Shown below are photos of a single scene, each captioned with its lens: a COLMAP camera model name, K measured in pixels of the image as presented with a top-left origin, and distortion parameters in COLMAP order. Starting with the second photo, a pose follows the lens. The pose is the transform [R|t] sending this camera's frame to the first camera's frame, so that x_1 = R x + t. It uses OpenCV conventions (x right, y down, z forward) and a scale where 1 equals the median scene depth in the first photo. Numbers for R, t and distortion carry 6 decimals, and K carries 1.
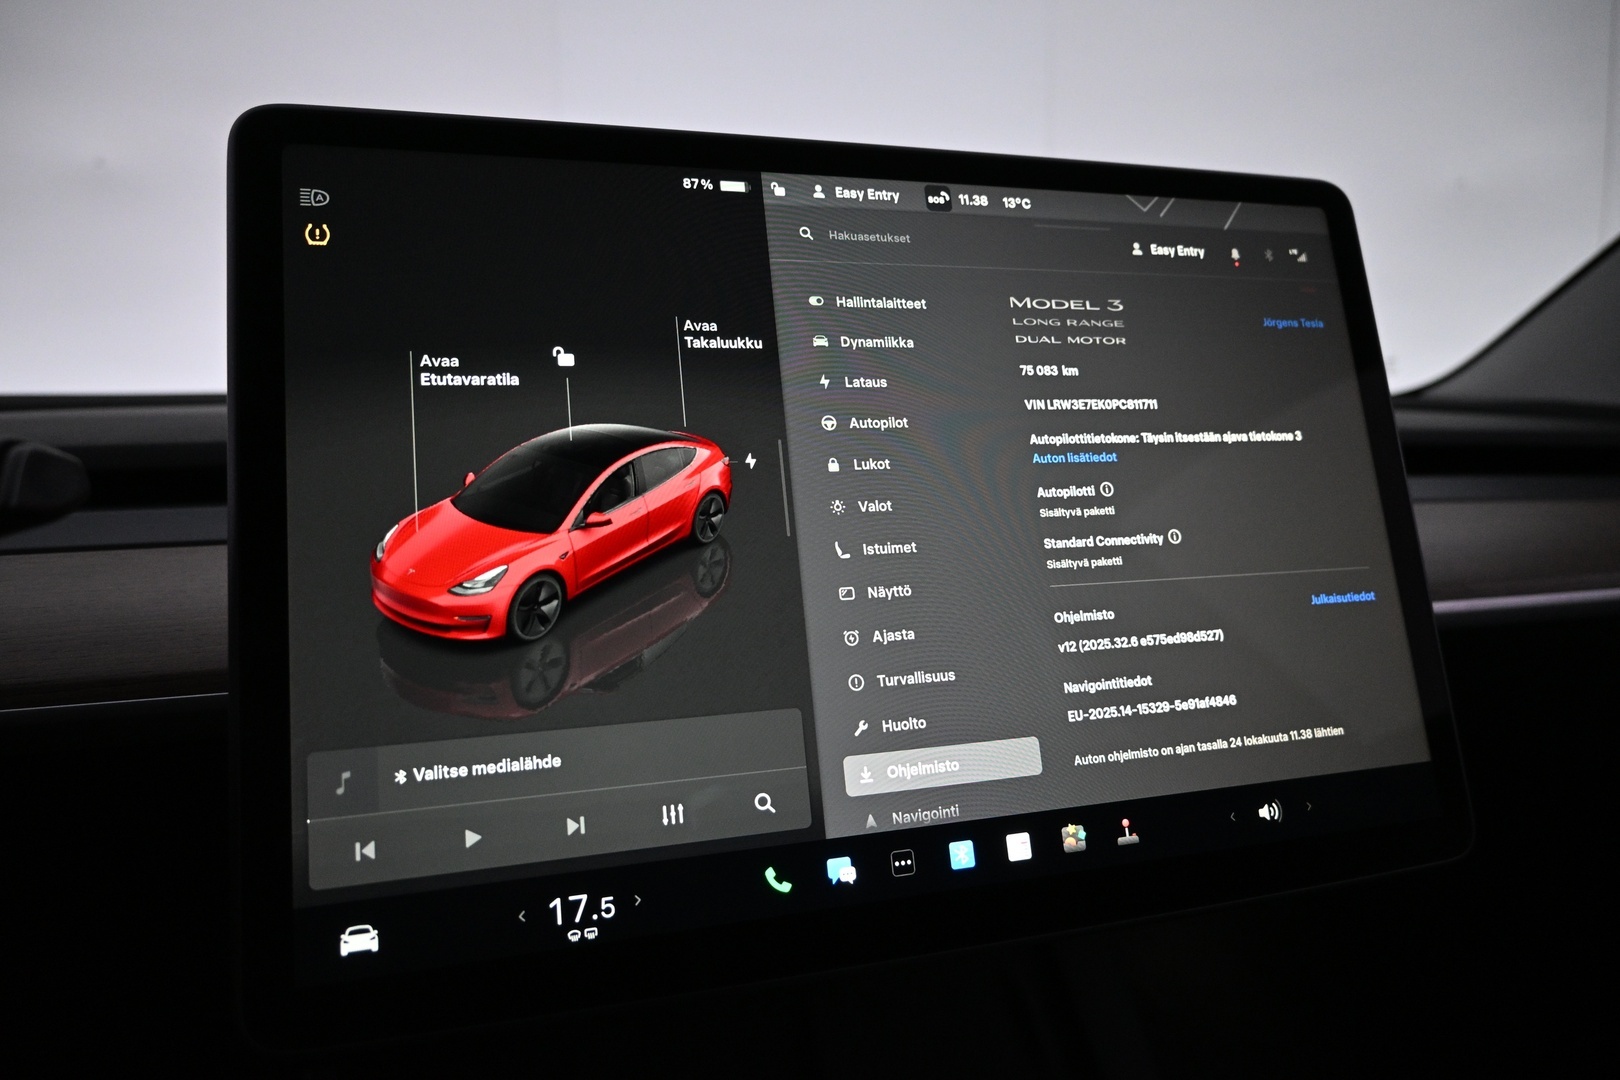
lens RADIAL K [[1097.9, 0, 806.6], [0, 1097.9, 539.9], [0, 0, 1]] dist [-0.007512, 0.005707]
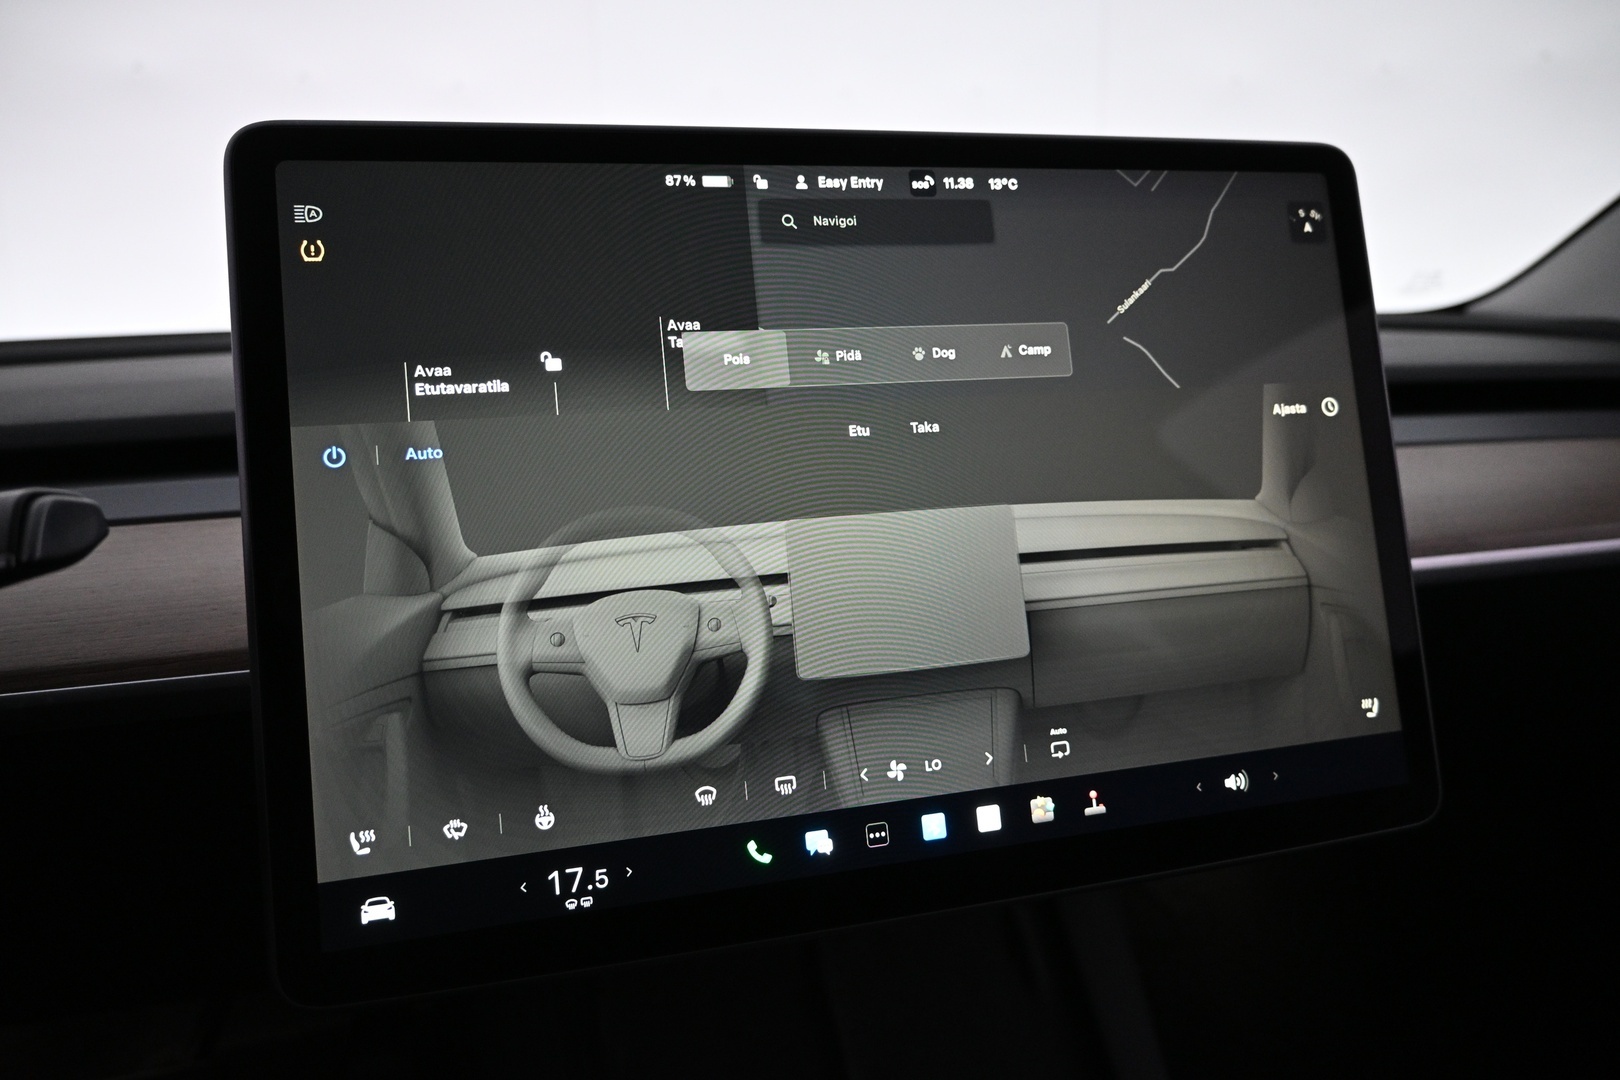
lens RADIAL K [[1097.9, 0, 808.3], [0, 1097.9, 539.4], [0, 0, 1]] dist [-0.007512, 0.005707]
pose [[0.998847, -0.002384, -0.047947, 0.072278], [0.007281, 0.994736, 0.102208, -0.103761], [0.047451, -0.102439, 0.993607, -0.042346]]
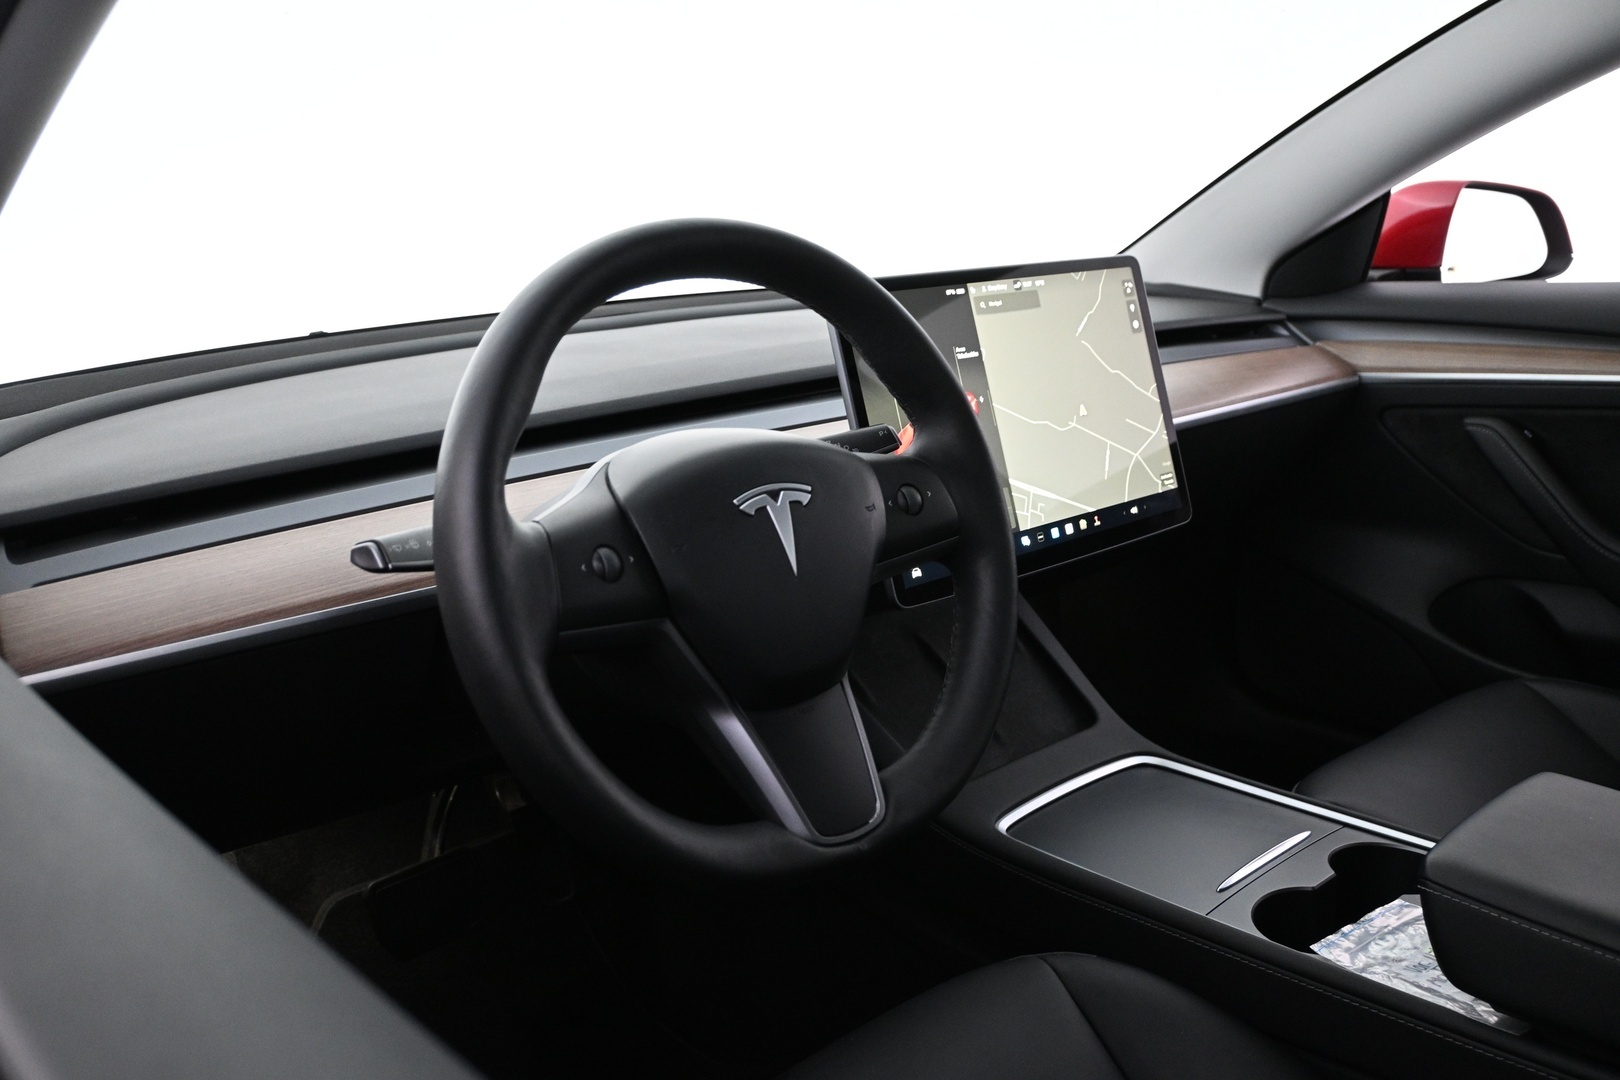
lens RADIAL K [[1394.5, 0, 814.3], [0, 1394.5, 547.4], [0, 0, 1]] dist [-0.049119, 0.001715]
pose [[0.916757, -0.117622, 0.381736, -1.843536], [0.057636, 0.984614, 0.164965, -0.313030], [-0.395266, -0.129231, 0.909431, -2.076591]]
